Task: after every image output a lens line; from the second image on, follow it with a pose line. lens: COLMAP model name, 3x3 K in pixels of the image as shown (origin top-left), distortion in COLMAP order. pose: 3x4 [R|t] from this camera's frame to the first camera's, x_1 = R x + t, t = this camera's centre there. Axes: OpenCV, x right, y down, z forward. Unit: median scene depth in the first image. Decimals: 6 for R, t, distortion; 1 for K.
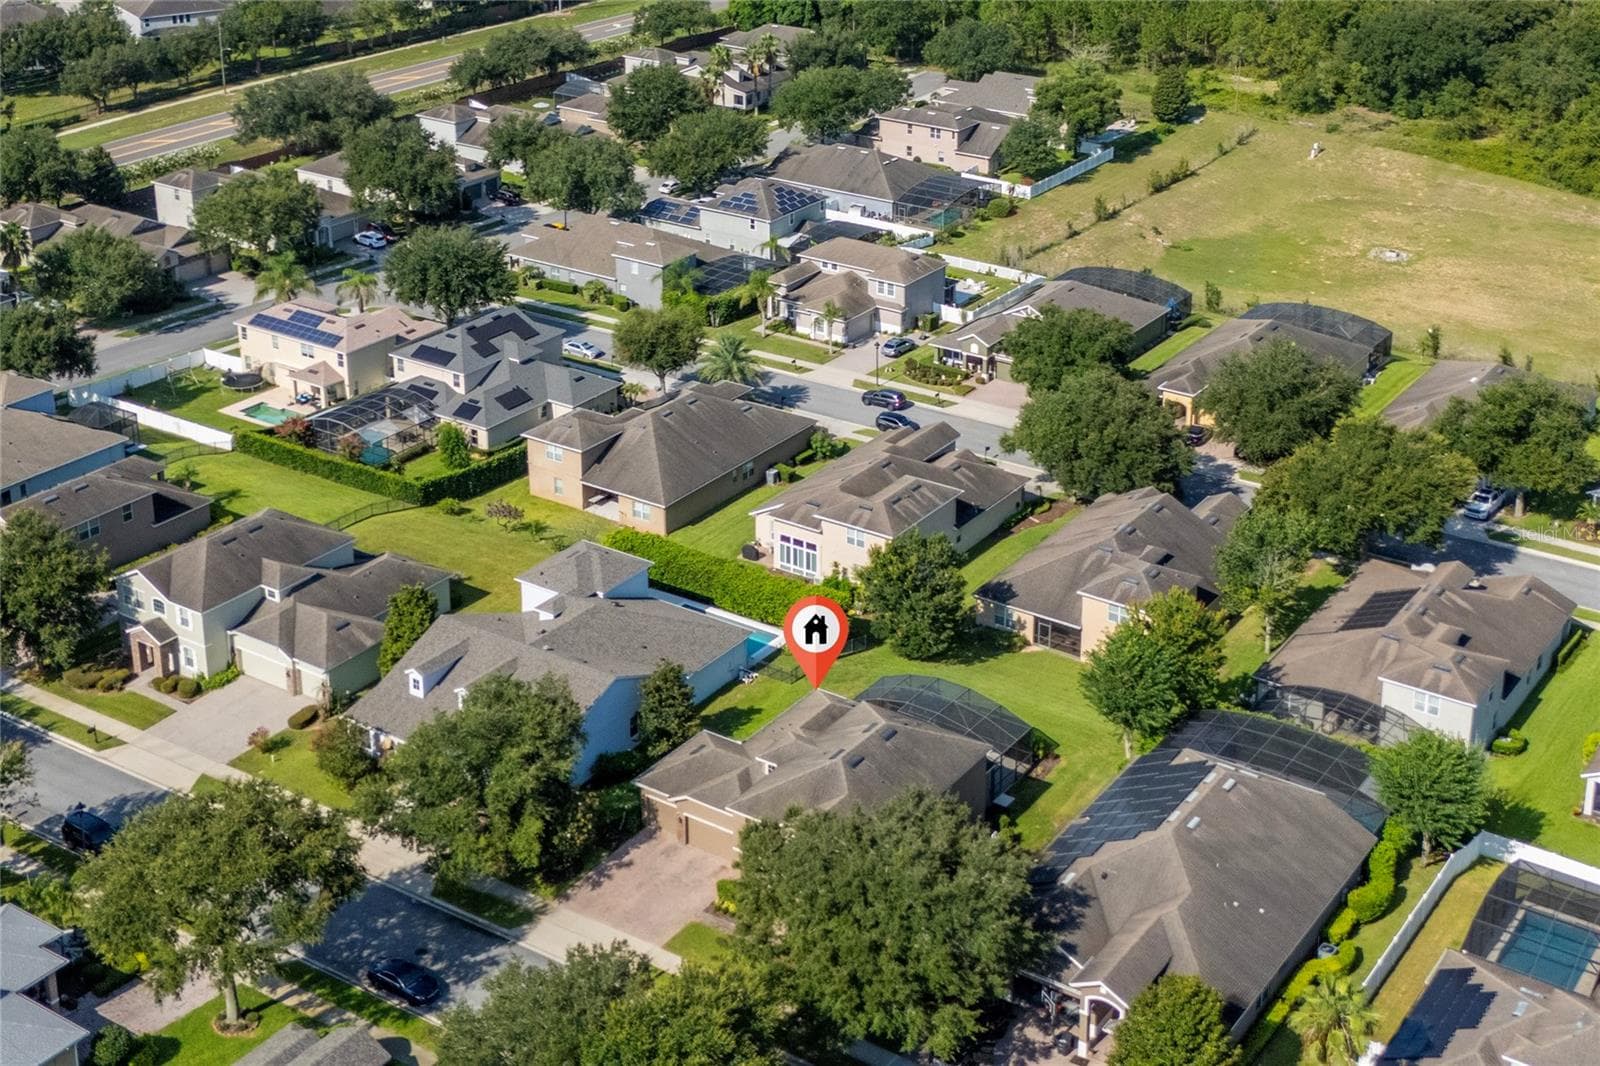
lens RADIAL K [[2101.2, 0, 851.3], [0, 2101.2, 263.2], [0, 0, 1]] dist [0.179301, -0.494019]
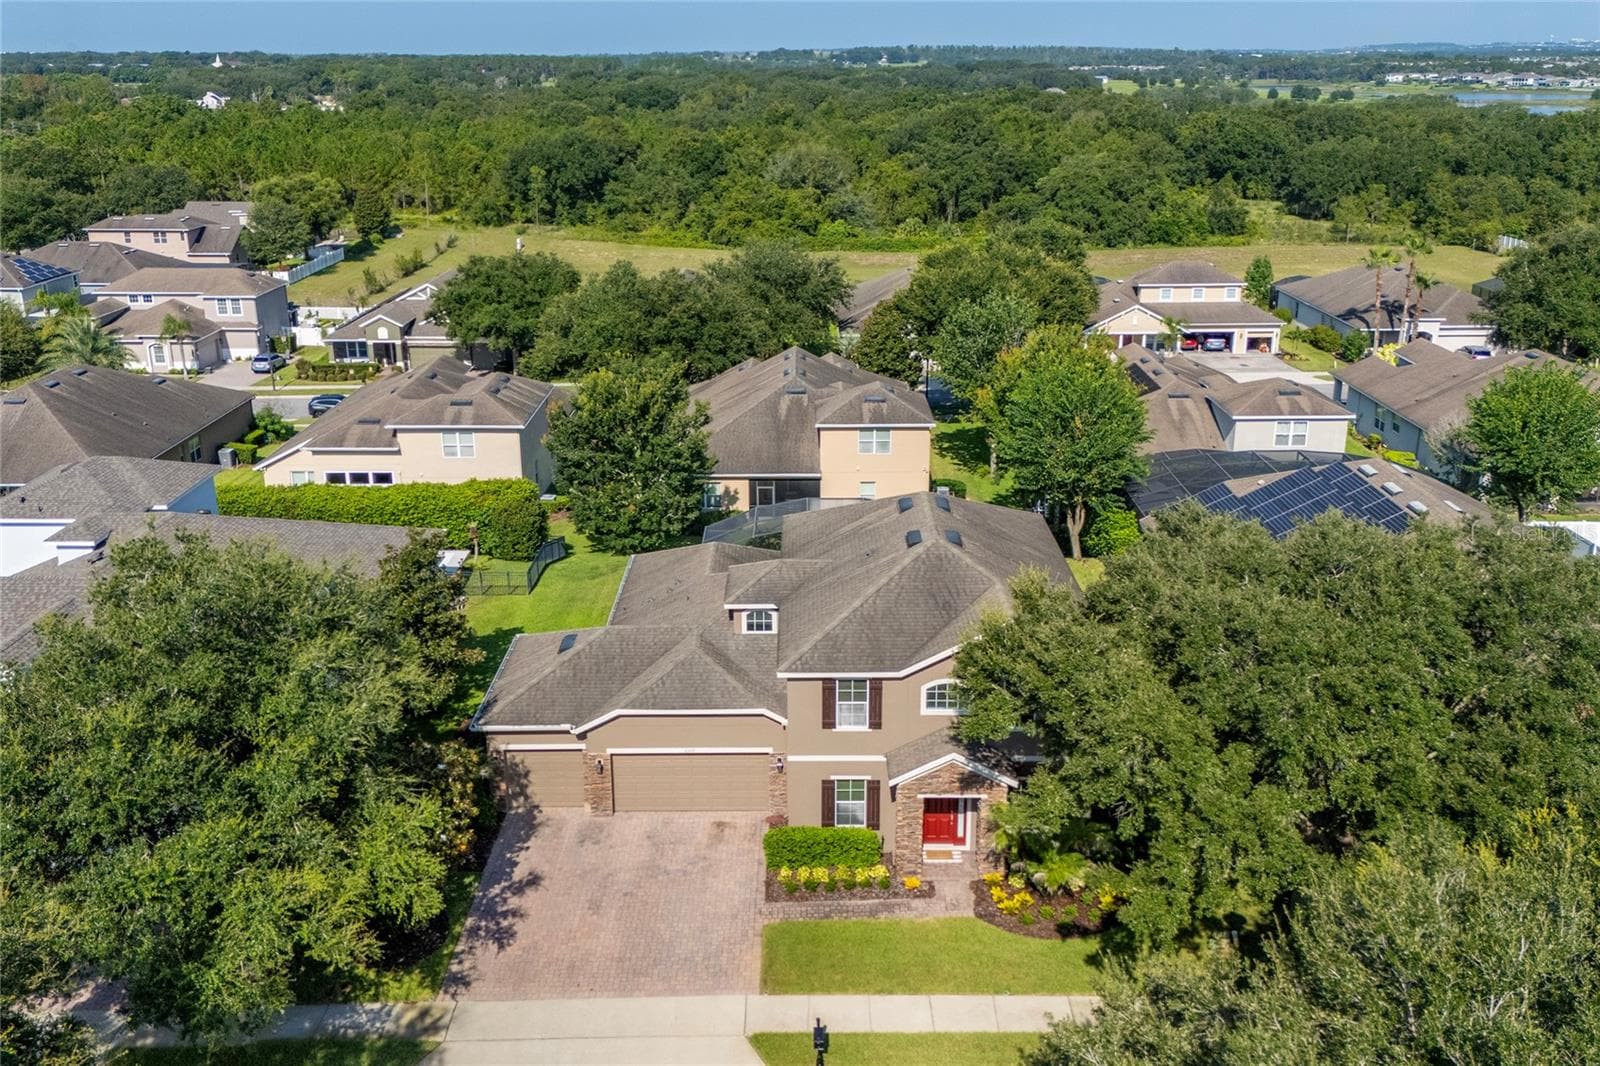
lens RADIAL K [[1445.6, 0, 800.0], [0, 1445.6, 533.0], [0, 0, 1]] dist [0.046340, -0.012808]
pose [[0.831357, -0.177876, 0.526504, -0.130028], [0.177250, 0.982783, 0.052147, 0.123690], [-0.526715, 0.049970, 0.848572, 0.426675]]
